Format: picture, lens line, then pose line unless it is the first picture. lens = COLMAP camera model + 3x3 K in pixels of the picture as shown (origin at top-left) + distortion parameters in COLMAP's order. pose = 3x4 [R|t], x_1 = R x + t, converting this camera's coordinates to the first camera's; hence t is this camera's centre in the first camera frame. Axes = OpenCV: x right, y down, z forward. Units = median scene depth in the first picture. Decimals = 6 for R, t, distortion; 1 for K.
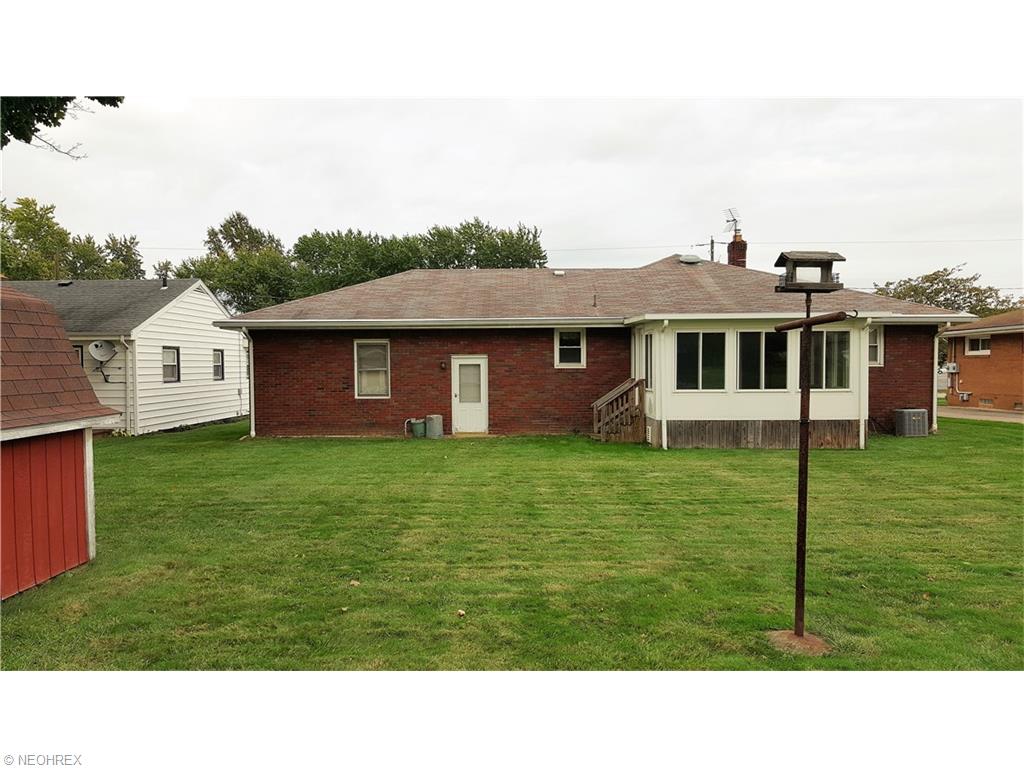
lens RADIAL K [[761.2, 0, 512.1], [0, 761.2, 388.6], [0, 0, 1]] dist [0.044556, -0.038718]
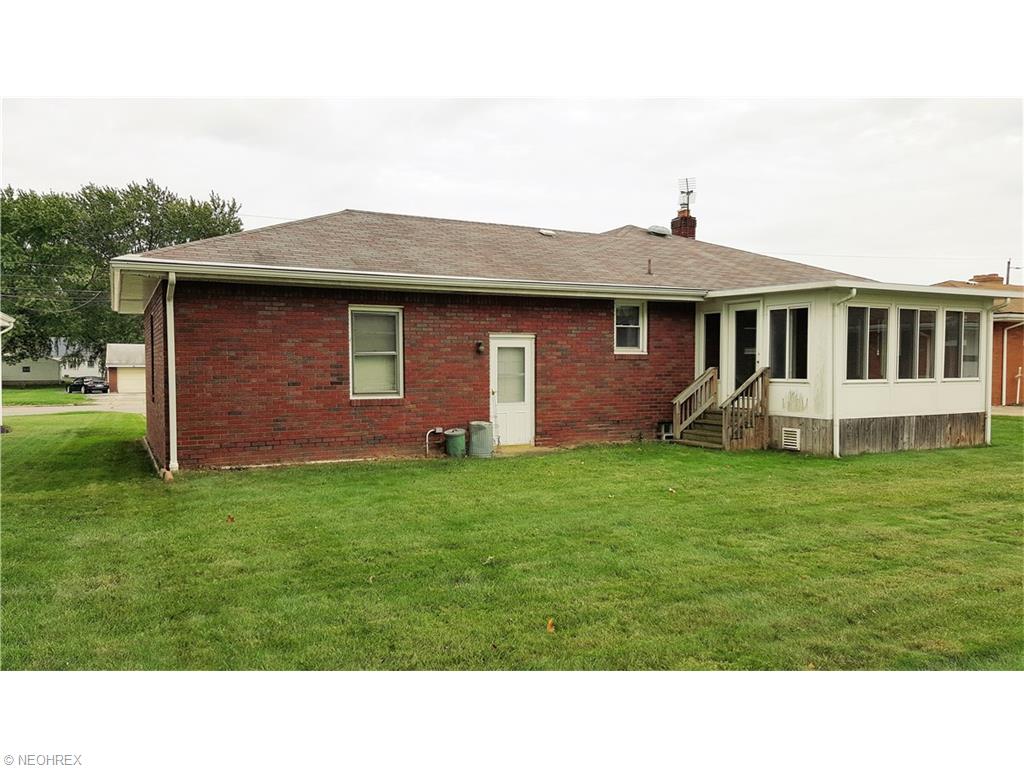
lens RADIAL K [[761.2, 0, 512.7], [0, 761.2, 384.4], [0, 0, 1]] dist [0.044556, -0.038718]
pose [[0.885627, -0.008748, 0.464316, -0.378097], [0.010762, 0.999941, -0.001687, 0.003312], [-0.464273, 0.006491, 0.885668, 0.386219]]
